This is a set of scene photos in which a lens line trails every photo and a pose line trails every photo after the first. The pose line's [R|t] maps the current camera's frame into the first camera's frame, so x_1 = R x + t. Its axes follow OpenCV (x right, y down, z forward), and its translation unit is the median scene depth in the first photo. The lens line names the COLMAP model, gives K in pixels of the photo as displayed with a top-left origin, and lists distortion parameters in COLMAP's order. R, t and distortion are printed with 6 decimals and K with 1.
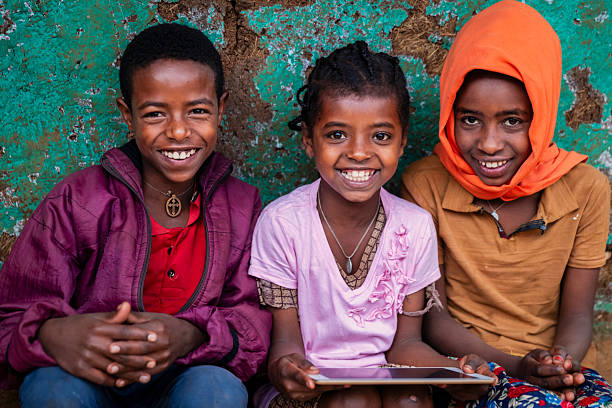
lens RADIAL K [[1179.2, 0, 308.3], [0, 1179.2, 205.2], [0, 0, 1]] dist [0.013617, 0.000000]
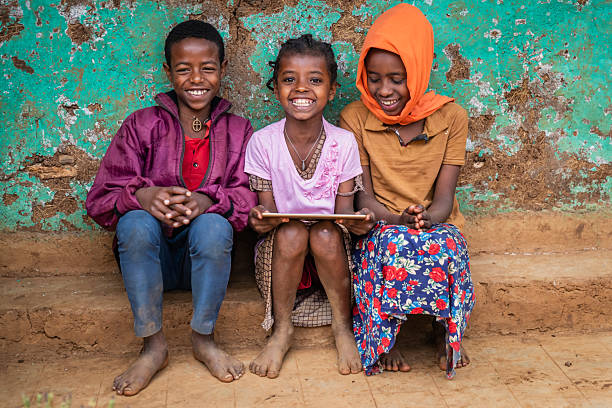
lens RADIAL K [[1179.2, 0, 302.5], [0, 1179.2, 224.7], [0, 0, 1]] dist [0.013617, 0.000000]
pose [[0.995290, -0.029340, -0.092398, 0.175672], [0.028011, 0.999485, -0.015649, 0.154573], [0.092809, 0.012987, 0.995599, -0.640708]]
